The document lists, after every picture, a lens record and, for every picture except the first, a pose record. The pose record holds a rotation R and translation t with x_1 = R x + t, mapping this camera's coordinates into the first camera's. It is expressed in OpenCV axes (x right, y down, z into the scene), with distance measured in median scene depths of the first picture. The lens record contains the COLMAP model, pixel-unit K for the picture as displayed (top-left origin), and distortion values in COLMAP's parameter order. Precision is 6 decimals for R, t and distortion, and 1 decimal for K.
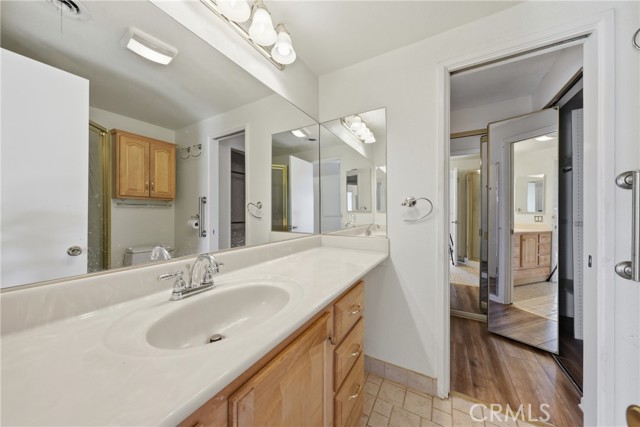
lens RADIAL K [[215.2, 0, 319.4], [0, 215.2, 213.6], [0, 0, 1]] dist [-0.000855, -0.000002]
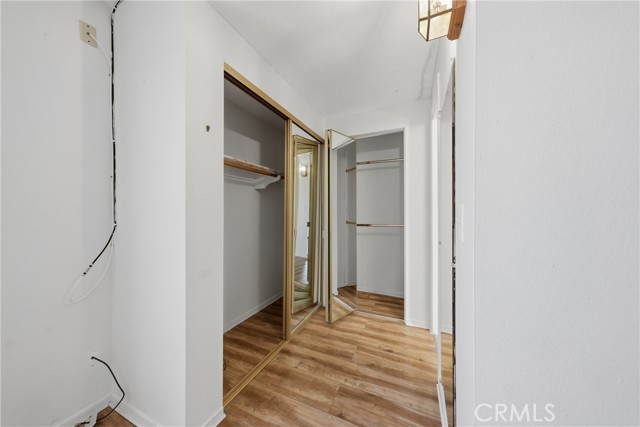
lens RADIAL K [[215.2, 0, 319.2], [0, 215.2, 210.6], [0, 0, 1]] dist [-0.000855, -0.000002]
pose [[-0.101419, -0.002505, 0.994841, -0.318614], [-0.000967, 0.999997, 0.002419, -0.016304], [-0.994843, -0.000717, -0.101421, 1.391908]]
